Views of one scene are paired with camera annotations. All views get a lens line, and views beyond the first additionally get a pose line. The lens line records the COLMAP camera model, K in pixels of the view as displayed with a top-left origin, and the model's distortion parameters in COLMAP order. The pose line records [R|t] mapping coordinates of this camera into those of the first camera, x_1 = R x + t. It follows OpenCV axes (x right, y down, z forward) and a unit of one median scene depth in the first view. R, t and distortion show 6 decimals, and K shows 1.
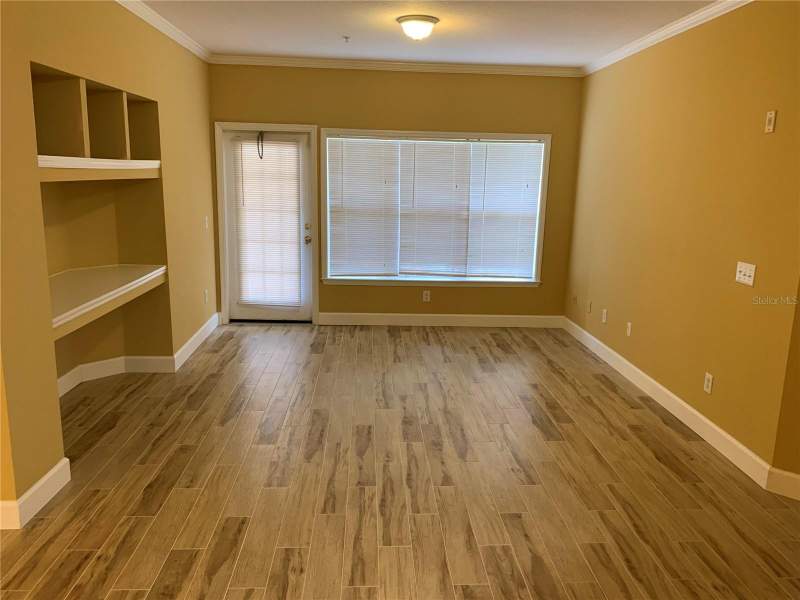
lens RADIAL K [[614.1, 0, 400.1], [0, 614.1, 297.3], [0, 0, 1]] dist [-0.004017, 0.006750]
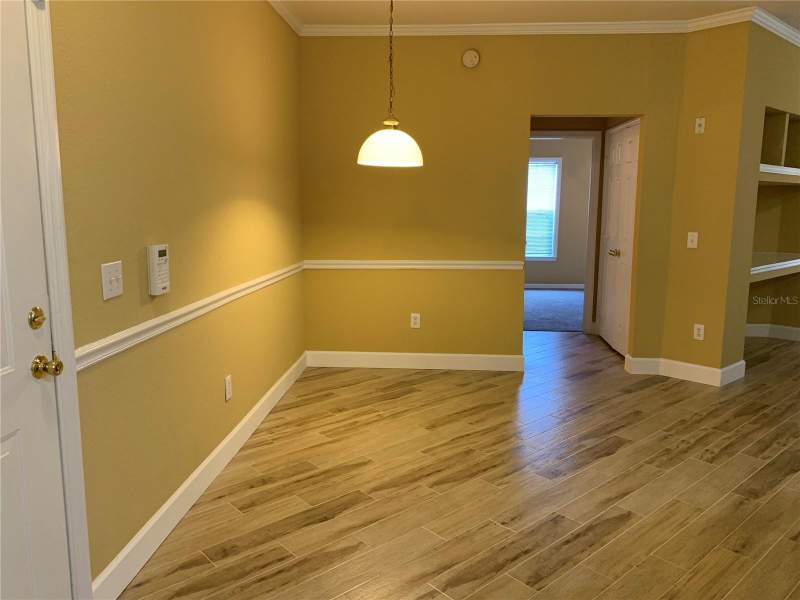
lens RADIAL K [[614.1, 0, 399.1], [0, 614.1, 300.3], [0, 0, 1]] dist [-0.004017, 0.006750]
pose [[0.624828, 0.098464, -0.774529, 0.090134], [-0.140693, 0.989976, 0.012353, 0.216556], [0.767982, 0.101253, 0.632418, -0.650301]]
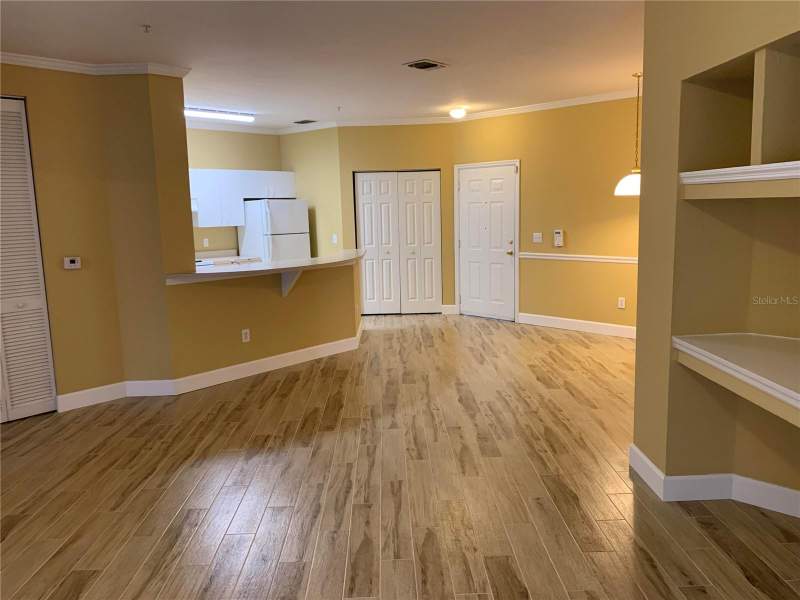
lens RADIAL K [[614.1, 0, 401.6], [0, 614.1, 296.8], [0, 0, 1]] dist [-0.004017, 0.006750]
pose [[-0.999737, -0.003505, 0.022670, -0.145127], [0.004479, 0.939422, 0.342734, -0.362031], [-0.022498, 0.342746, -0.939159, 1.886753]]
